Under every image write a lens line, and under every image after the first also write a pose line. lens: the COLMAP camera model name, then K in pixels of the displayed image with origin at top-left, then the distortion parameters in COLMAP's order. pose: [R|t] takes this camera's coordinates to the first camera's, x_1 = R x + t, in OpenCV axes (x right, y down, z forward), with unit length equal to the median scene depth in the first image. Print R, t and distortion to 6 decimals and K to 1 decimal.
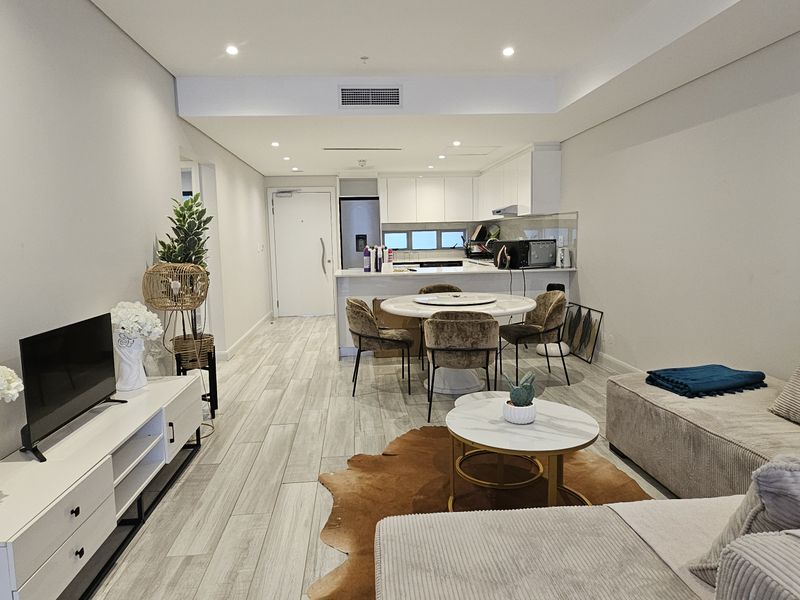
lens RADIAL K [[522.2, 0, 399.3], [0, 522.2, 302.0], [0, 0, 1]] dist [0.002445, -0.007757]
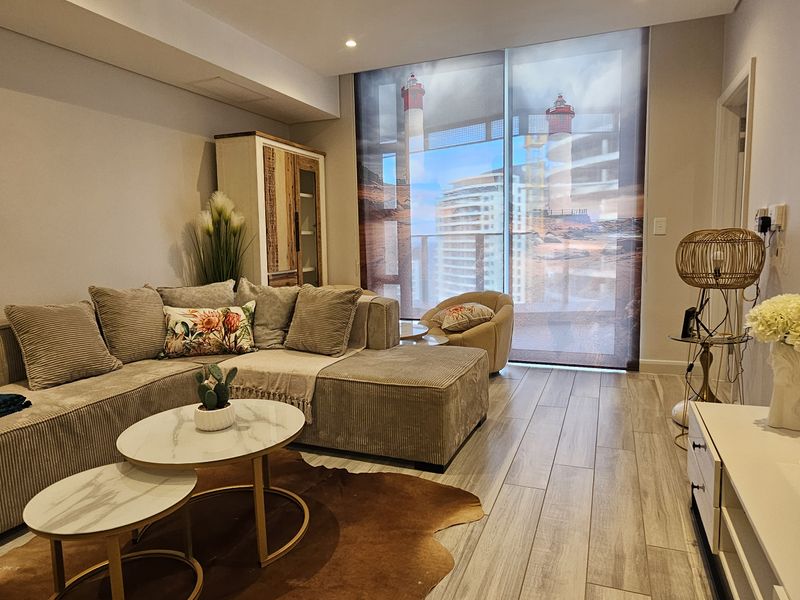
lens RADIAL K [[522.2, 0, 395.9], [0, 522.2, 299.6], [0, 0, 1]] dist [0.002445, -0.007757]
pose [[-0.889073, -0.012034, 0.457607, -0.189203], [0.096525, 0.972250, 0.213105, -0.056682], [-0.447473, 0.233636, -0.863239, 0.712129]]
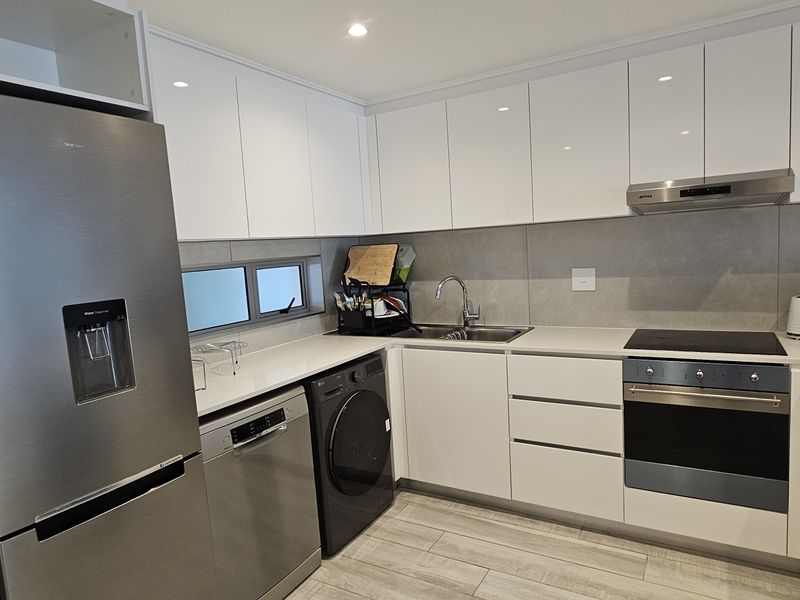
lens RADIAL K [[522.2, 0, 398.6], [0, 522.2, 303.2], [0, 0, 1]] dist [0.002445, -0.007757]
pose [[0.581022, -0.104164, 0.807195, -0.234837], [0.158203, 0.987314, 0.013532, -0.175267], [-0.798364, 0.119839, 0.590130, 1.251362]]
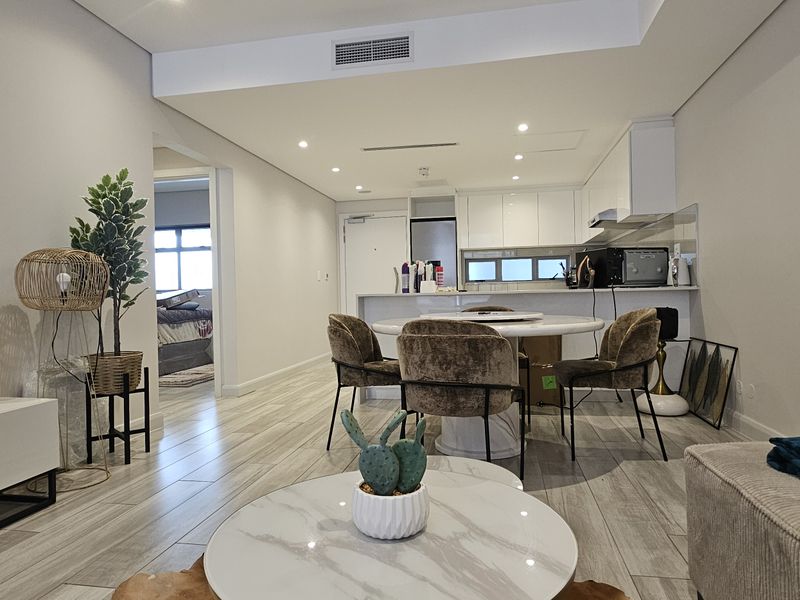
lens RADIAL K [[522.2, 0, 399.6], [0, 522.2, 302.1], [0, 0, 1]] dist [0.002445, -0.007757]
pose [[0.962508, 0.004331, -0.271219, 0.161221], [-0.032971, 0.994327, -0.101130, 0.040469], [0.269242, 0.106281, 0.957190, 0.266515]]
